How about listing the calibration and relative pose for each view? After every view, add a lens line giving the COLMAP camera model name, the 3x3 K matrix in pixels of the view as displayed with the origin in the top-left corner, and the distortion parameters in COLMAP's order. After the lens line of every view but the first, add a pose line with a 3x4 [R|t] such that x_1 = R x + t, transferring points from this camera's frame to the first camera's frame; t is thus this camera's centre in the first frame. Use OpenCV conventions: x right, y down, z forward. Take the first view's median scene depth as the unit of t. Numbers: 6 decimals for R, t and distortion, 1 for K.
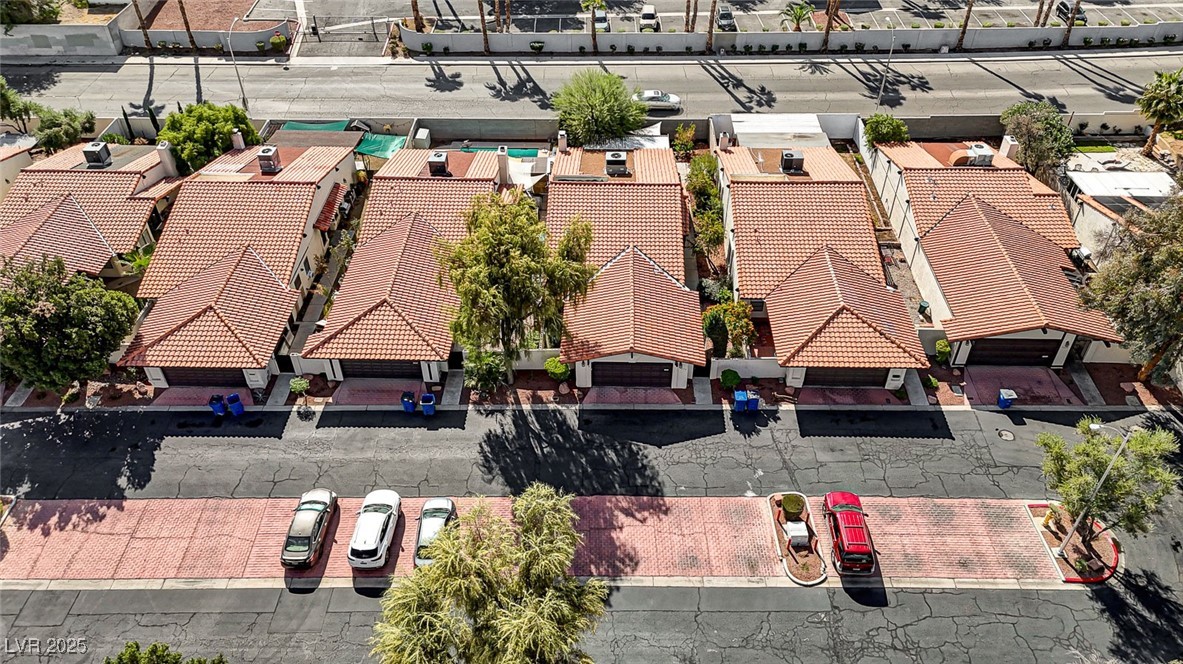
lens RADIAL K [[870.0, 0, 595.0], [0, 870.0, 333.6], [0, 0, 1]] dist [0.086551, -0.083465]
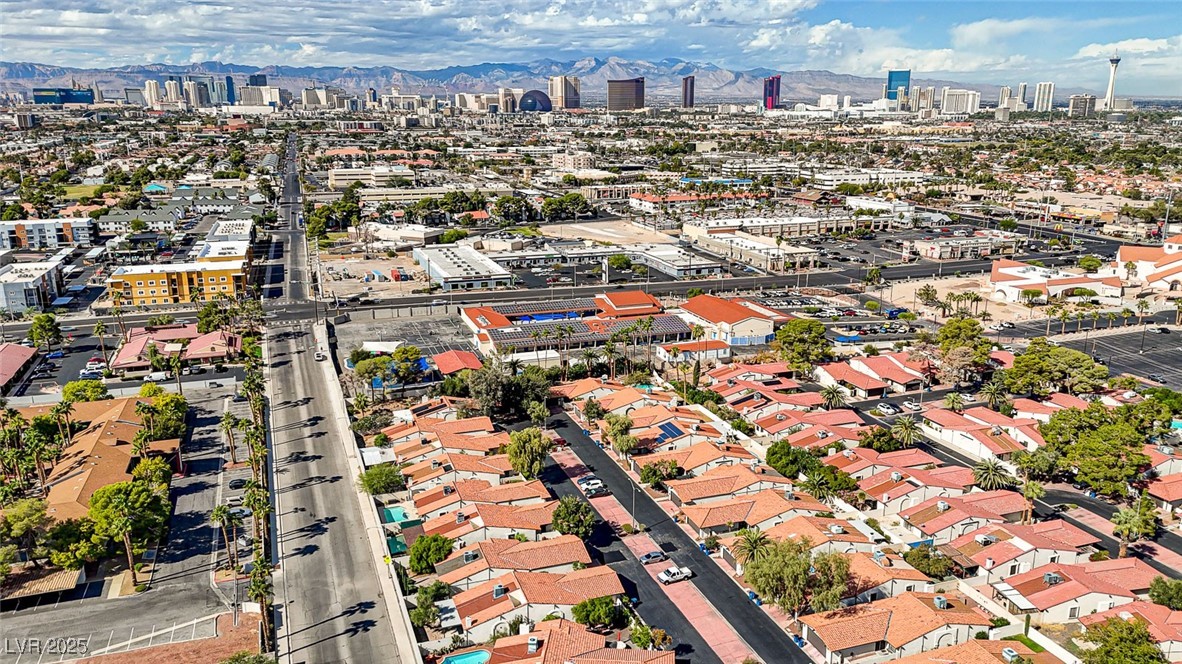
lens RADIAL K [[870.4, 0, 593.7], [0, 870.4, 333.7], [0, 0, 1]] dist [0.078087, -0.076243]
pose [[-0.359235, -0.235717, 0.902988, -2.687137], [0.604813, 0.678081, 0.417620, -1.393512], [-0.710740, 0.696163, -0.101026, 0.663680]]
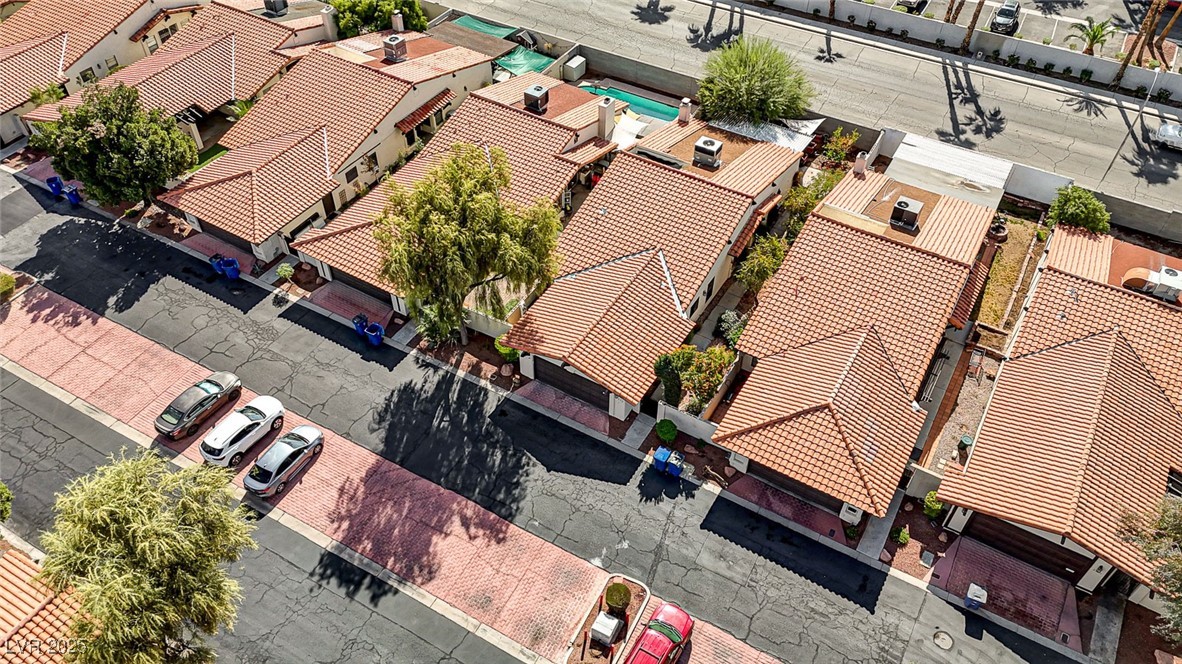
lens RADIAL K [[869.3, 0, 594.5], [0, 869.3, 333.6], [0, 0, 1]] dist [0.086551, -0.083465]
pose [[0.873907, 0.359082, -0.327638, 0.291436], [-0.328596, 0.933090, 0.146178, -0.121050], [0.358205, -0.020086, 0.933427, 0.142283]]
